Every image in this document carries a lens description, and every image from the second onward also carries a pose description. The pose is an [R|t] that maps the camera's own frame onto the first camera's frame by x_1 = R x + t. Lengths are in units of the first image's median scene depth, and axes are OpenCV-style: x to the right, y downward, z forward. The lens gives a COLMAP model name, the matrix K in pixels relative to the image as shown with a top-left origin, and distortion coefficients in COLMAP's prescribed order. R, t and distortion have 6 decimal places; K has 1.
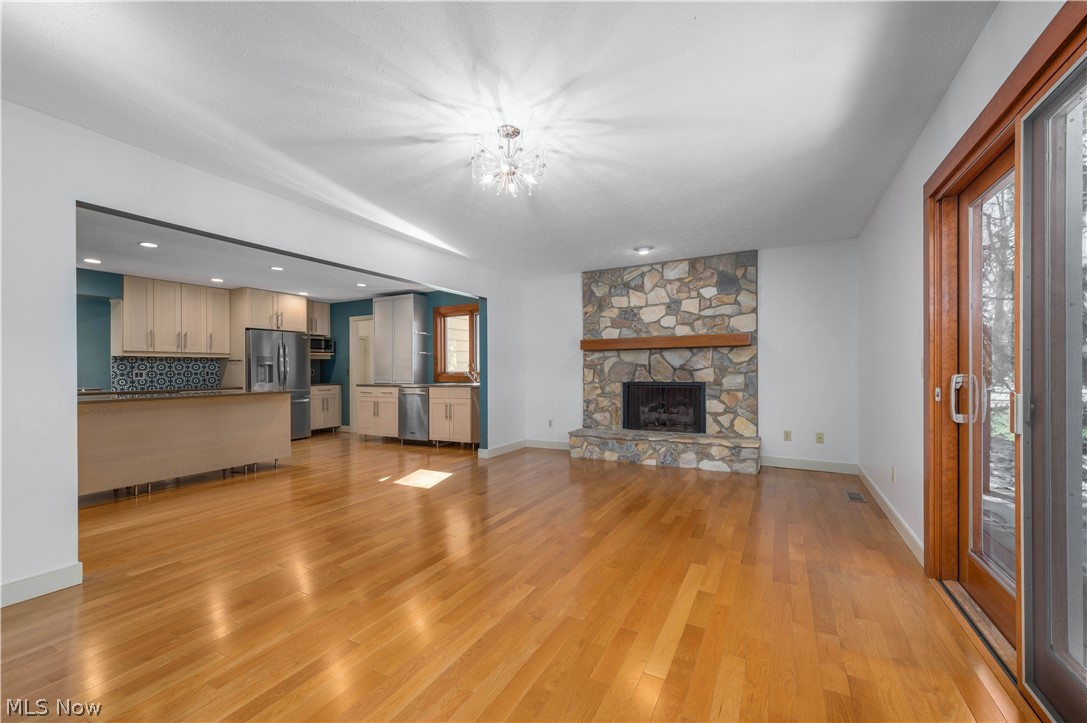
lens RADIAL K [[428.1, 0, 560.5], [0, 428.1, 373.9], [0, 0, 1]] dist [0.014989, -0.002495]
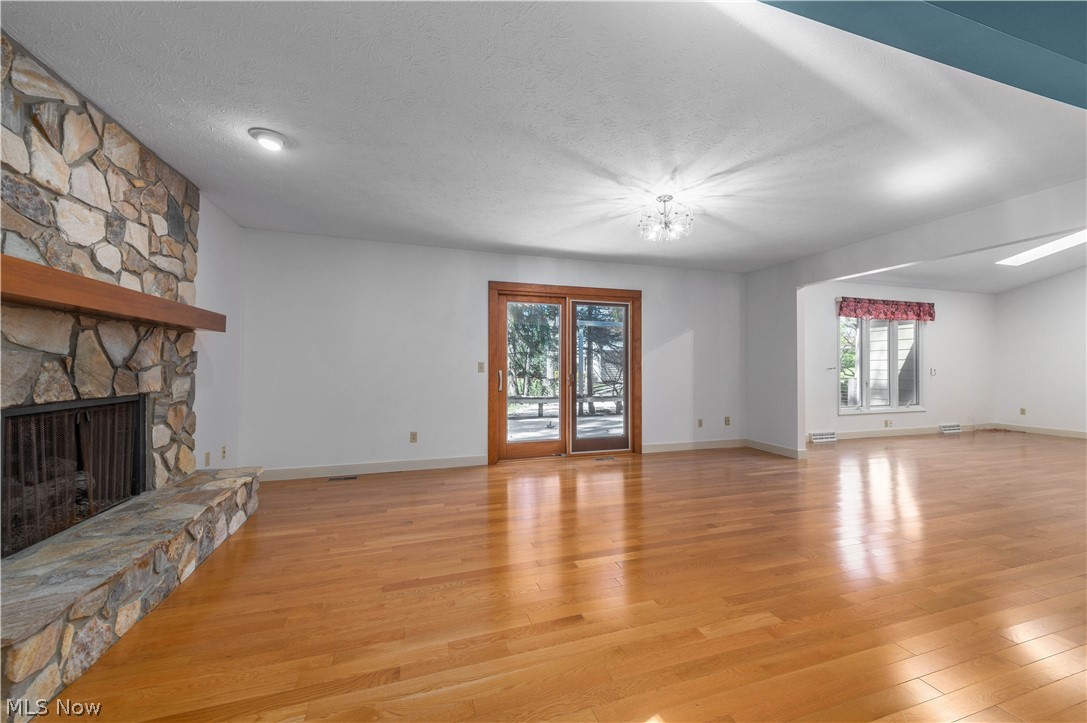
lens RADIAL K [[428.1, 0, 557.1], [0, 428.1, 364.0], [0, 0, 1]] dist [0.014989, -0.002495]
pose [[-0.714551, 0.011593, 0.699487, -0.348834], [0.011774, 0.999920, -0.004545, -0.006435], [-0.699484, 0.004988, -0.714630, 0.927935]]
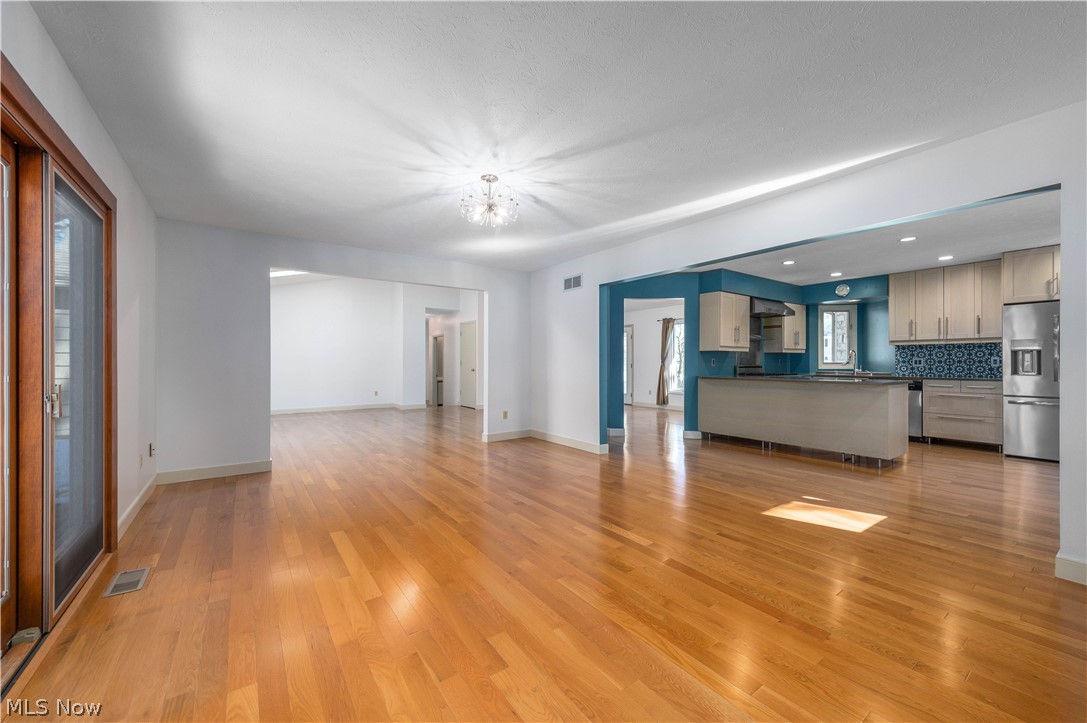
lens RADIAL K [[428.1, 0, 561.9], [0, 428.1, 357.2], [0, 0, 1]] dist [0.014989, -0.002495]
pose [[-0.440693, 0.001374, -0.897657, 0.390177], [-0.003572, 0.999988, 0.003284, -0.010695], [0.897651, 0.004654, -0.440683, 0.726581]]
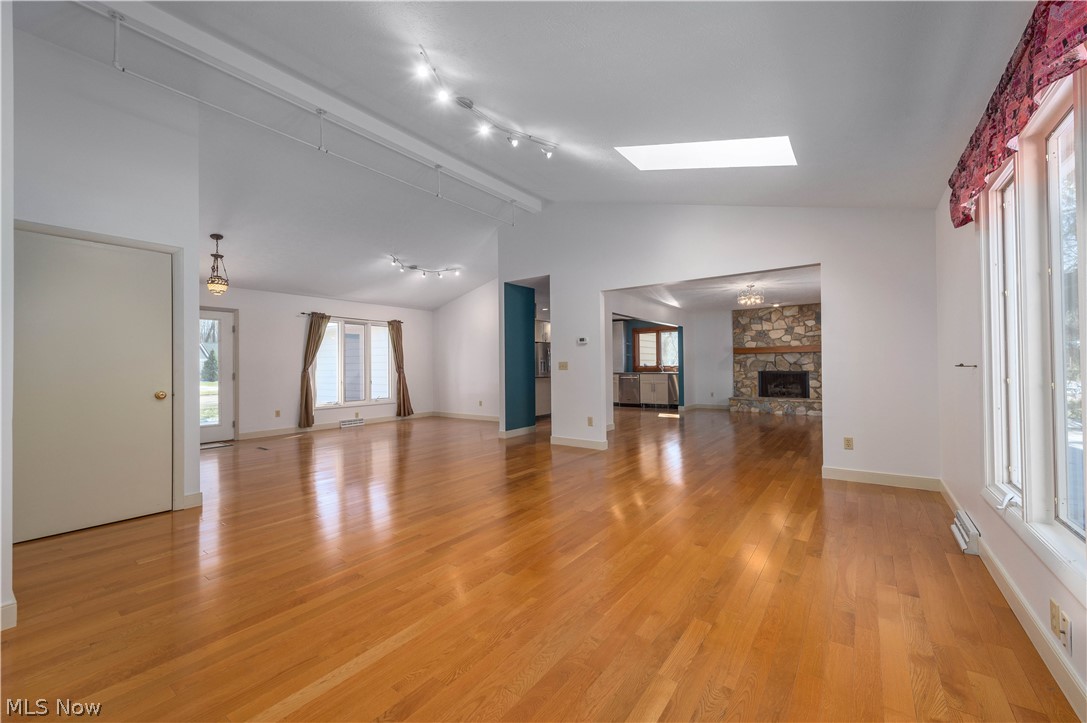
lens RADIAL K [[428.1, 0, 557.6], [0, 428.1, 359.9], [0, 0, 1]] dist [0.014989, -0.002495]
pose [[0.989217, -0.001936, -0.146447, -0.425325], [-0.001313, 0.999755, -0.022087, 0.013009], [0.146454, 0.022042, 0.988972, -0.918103]]
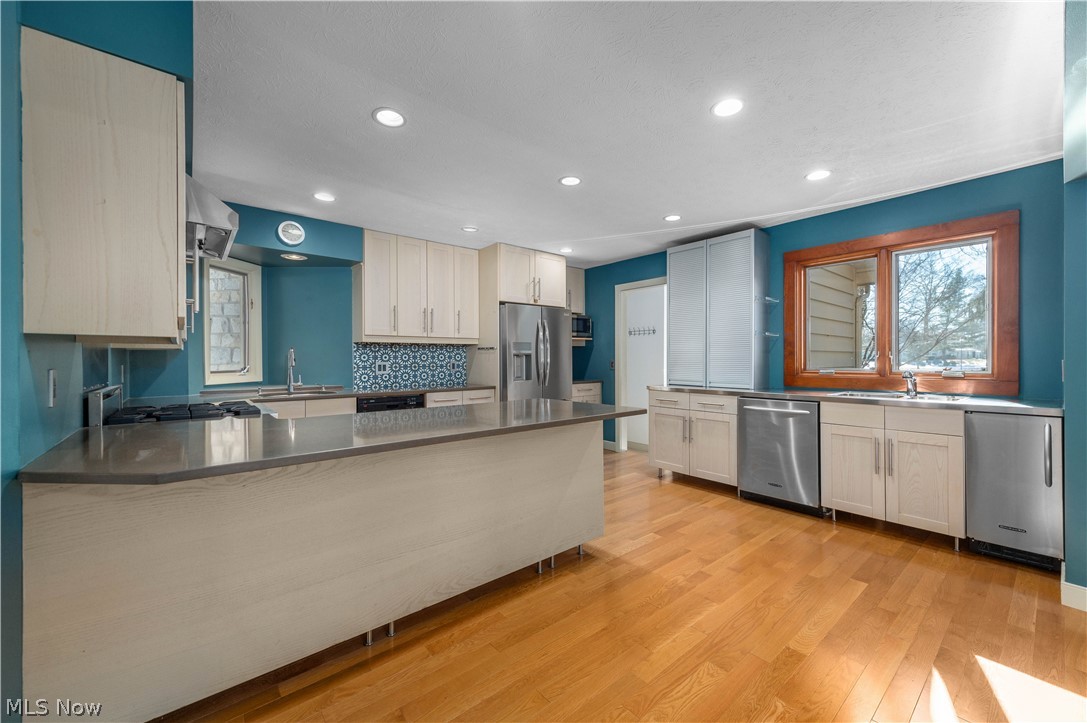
lens RADIAL K [[428.1, 0, 561.5], [0, 428.1, 358.0], [0, 0, 1]] dist [0.014989, -0.002495]
pose [[0.927060, 0.008424, -0.374819, -0.440857], [-0.010676, 0.999935, -0.003934, -0.015610], [0.374762, 0.007649, 0.927090, 0.463000]]
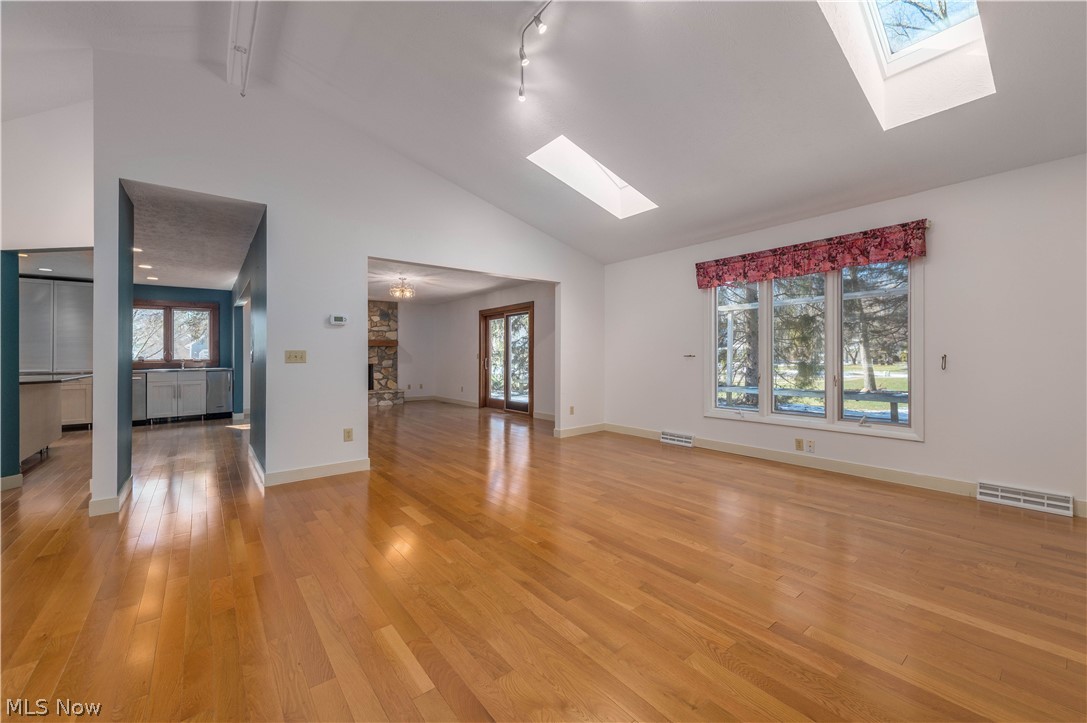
lens RADIAL K [[428.1, 0, 557.7], [0, 428.1, 348.9], [0, 0, 1]] dist [0.014989, -0.002495]
pose [[0.402403, 0.021956, 0.915199, -1.019304], [0.012164, 0.999496, -0.029327, 0.017258], [-0.915382, 0.022934, 0.401933, -0.517479]]
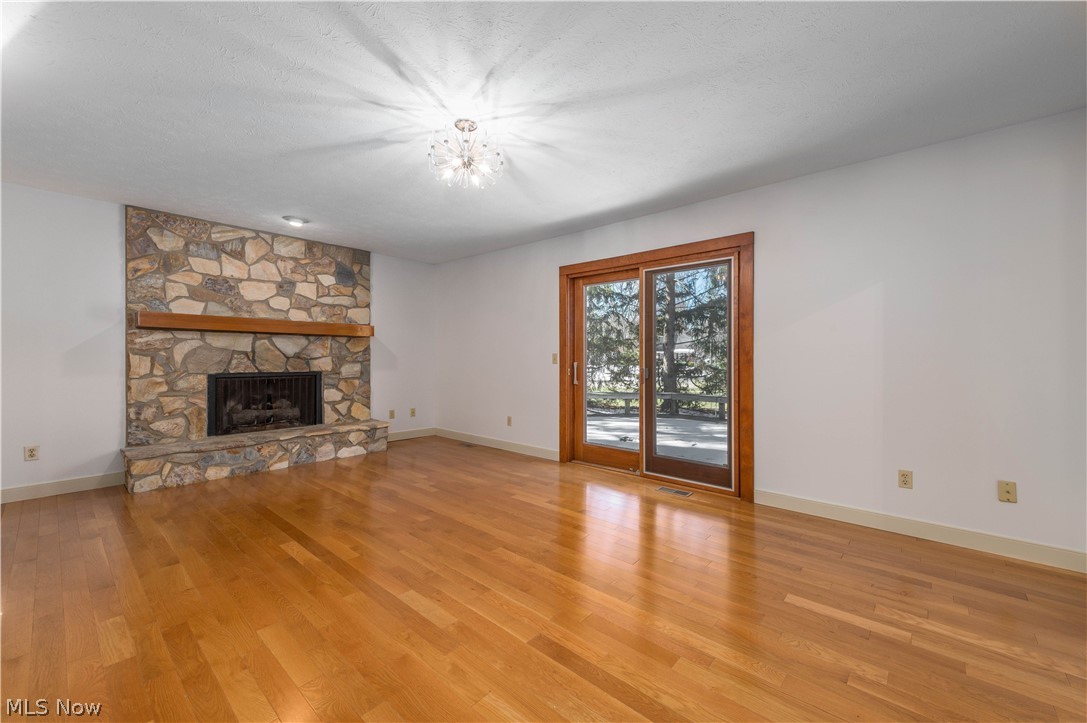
lens RADIAL K [[428.1, 0, 558.3], [0, 428.1, 362.5], [0, 0, 1]] dist [0.014989, -0.002495]
pose [[0.234831, -0.000970, 0.972036, -0.437820], [0.004199, 0.999991, -0.000017, 0.001551], [-0.972027, 0.004086, 0.234833, 0.224358]]
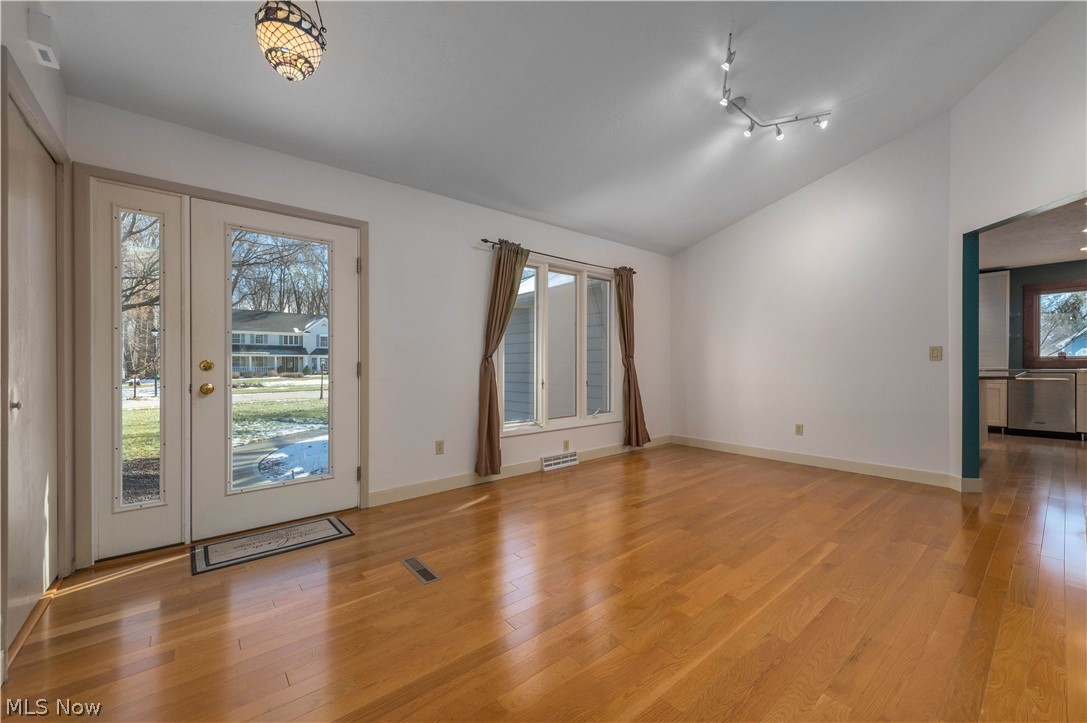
lens RADIAL K [[428.1, 0, 558.0], [0, 428.1, 357.0], [0, 0, 1]] dist [0.014989, -0.002495]
pose [[0.926166, 0.000860, -0.377115, -1.060535], [-0.008061, 0.999814, -0.017516, 0.025906], [0.377029, 0.019263, 0.926001, -0.264123]]
